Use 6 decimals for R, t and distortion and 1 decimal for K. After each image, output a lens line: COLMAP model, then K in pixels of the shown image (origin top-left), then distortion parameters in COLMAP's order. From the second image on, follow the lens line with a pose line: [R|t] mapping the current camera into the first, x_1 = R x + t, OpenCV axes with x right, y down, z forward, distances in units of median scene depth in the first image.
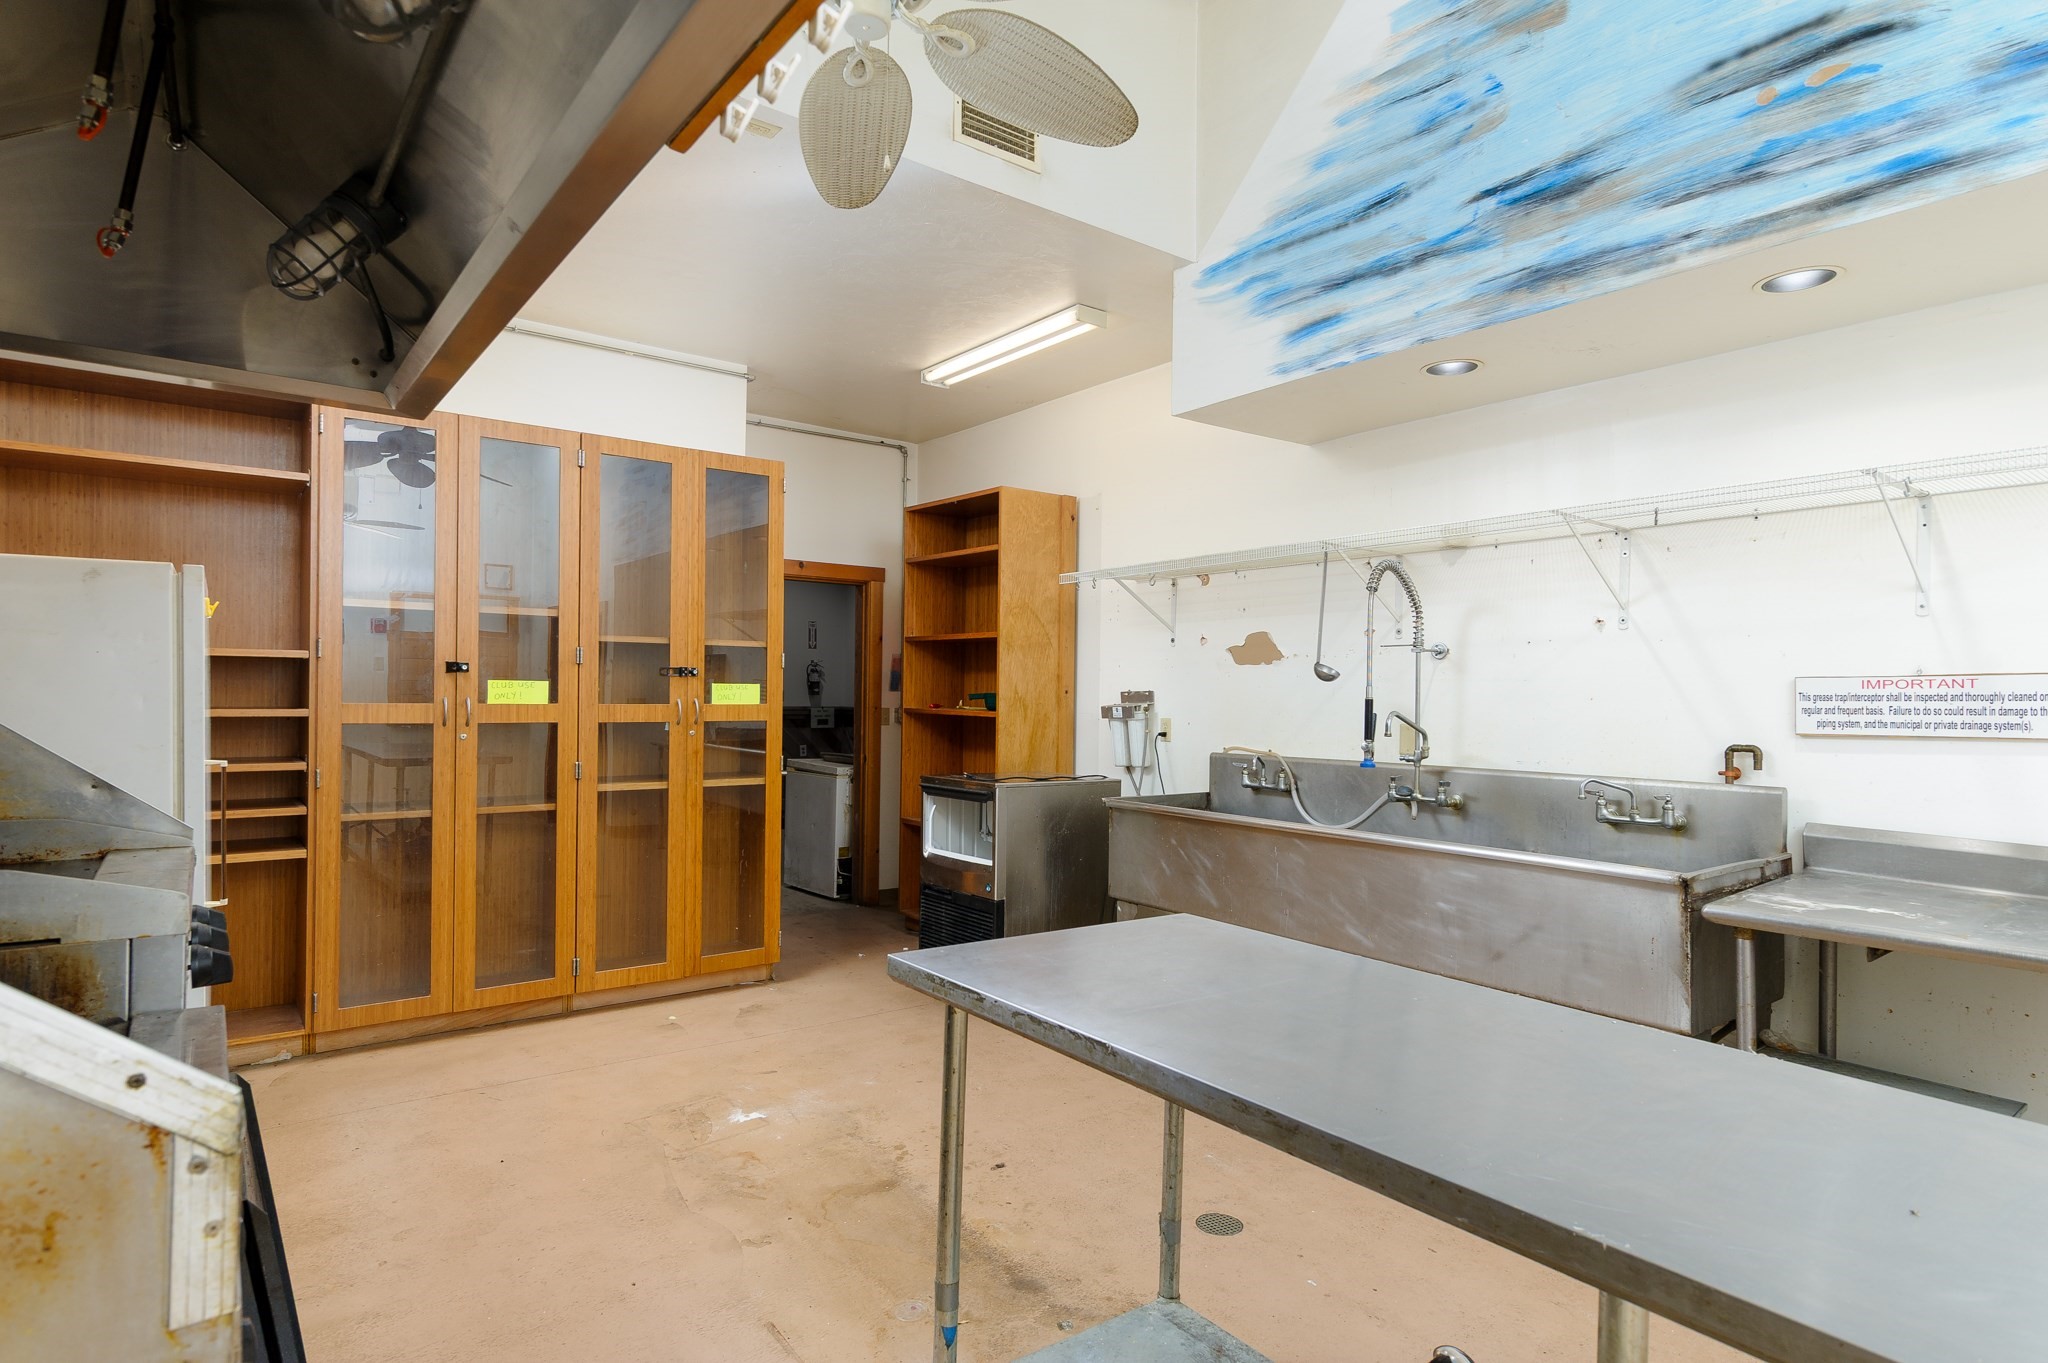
lens RADIAL K [[1085.8, 0, 1020.6], [0, 1085.8, 703.7], [0, 0, 1]] dist [0.004928, -0.000430]
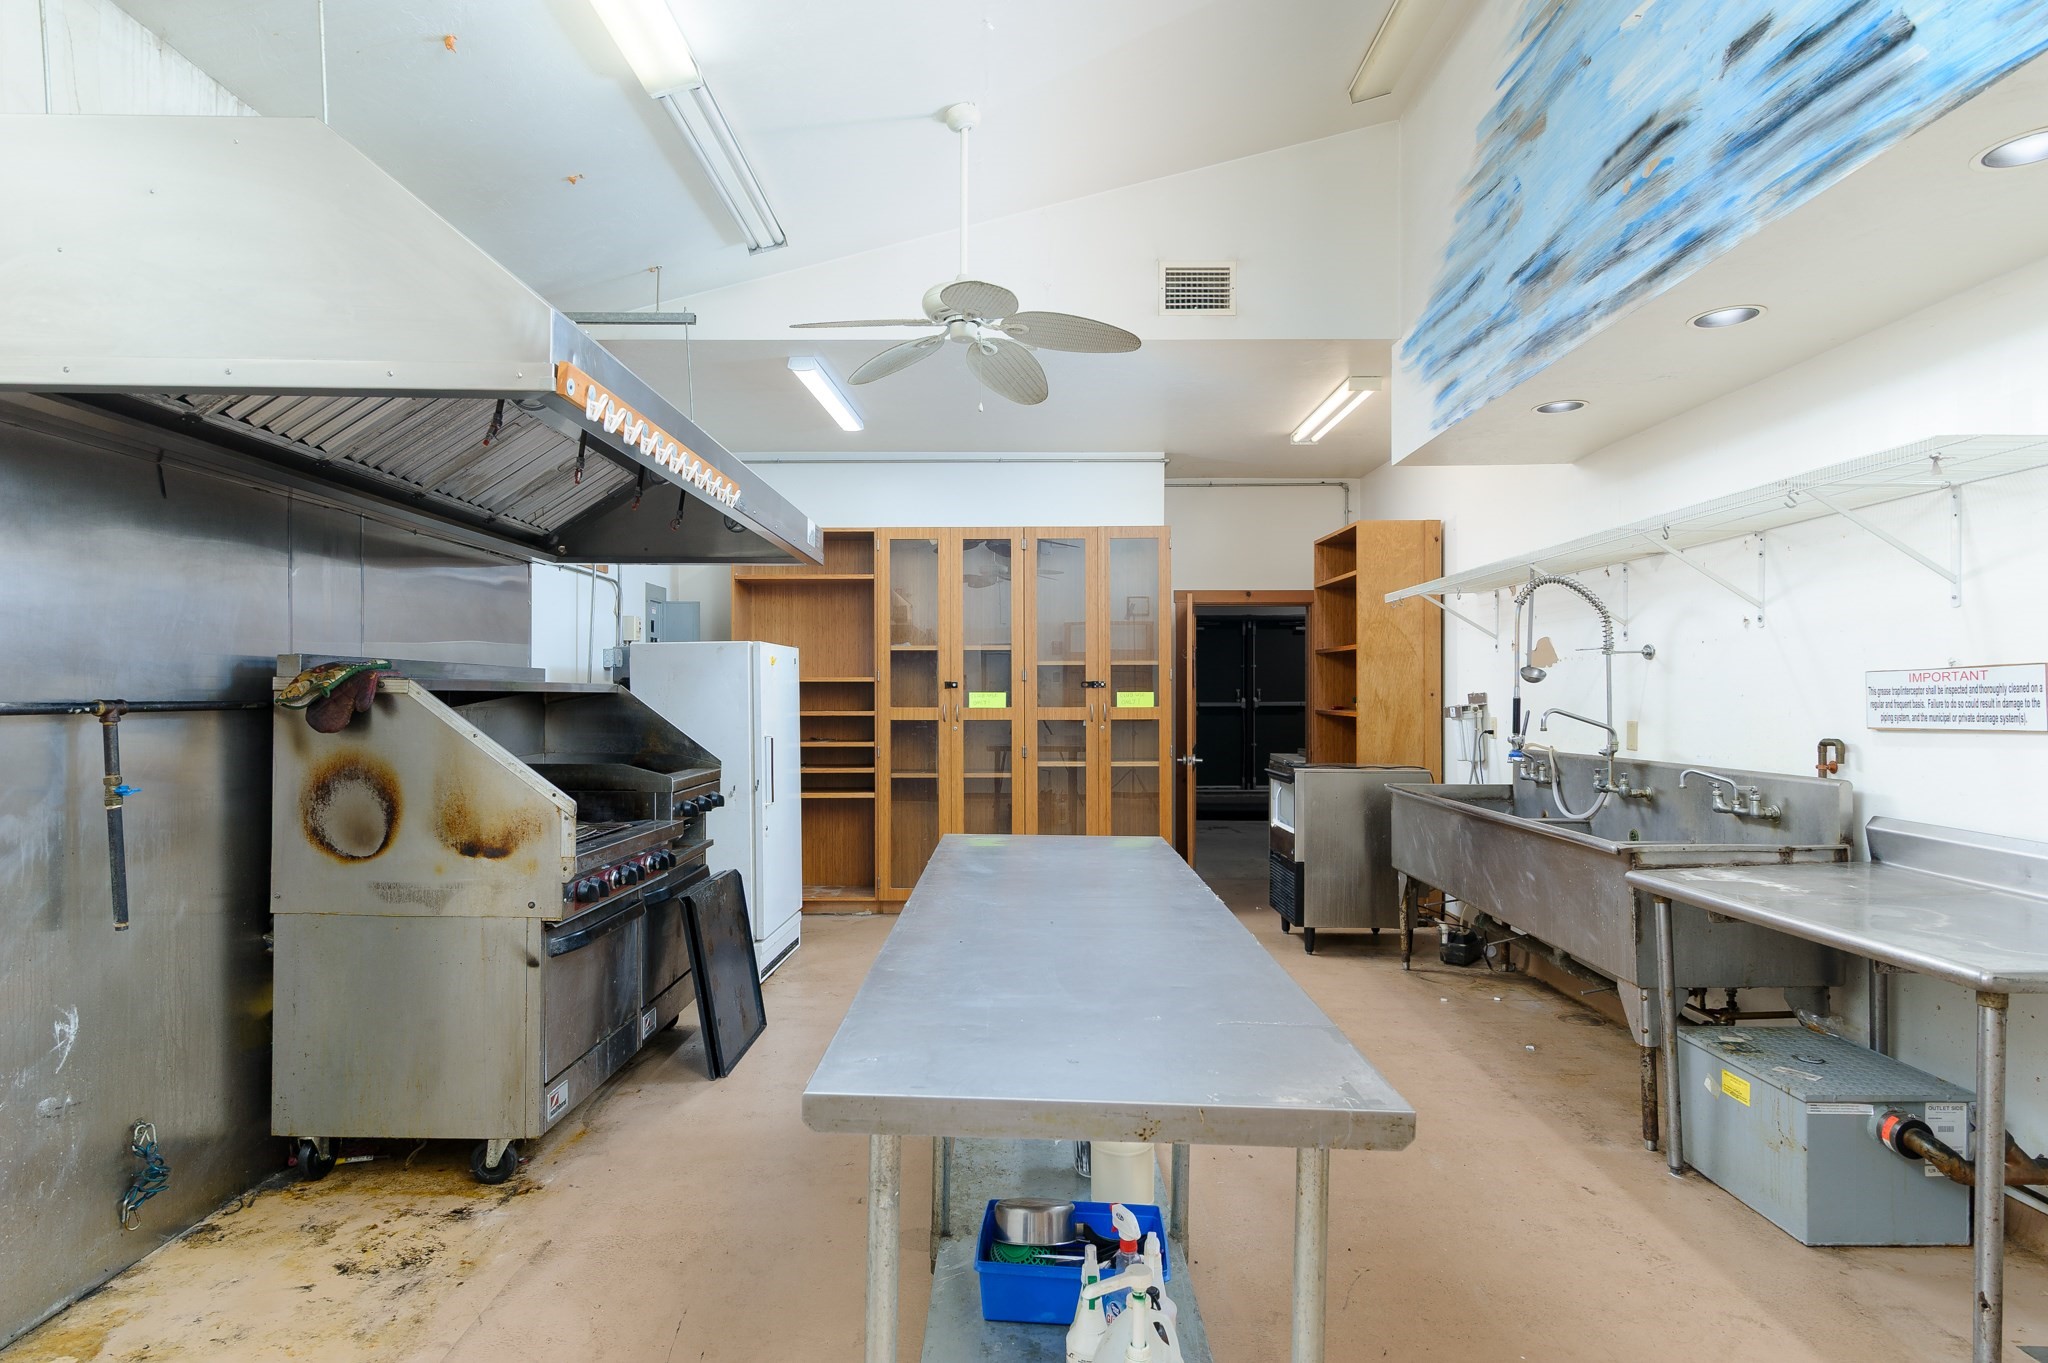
lens RADIAL K [[1085.8, 0, 1020.6], [0, 1085.8, 703.7], [0, 0, 1]] dist [0.004928, -0.000430]
pose [[0.795708, -0.008856, -0.605616, 0.661218], [0.005346, 0.999957, -0.007599, 0.008422], [0.605657, 0.002809, 0.795721, -0.259942]]
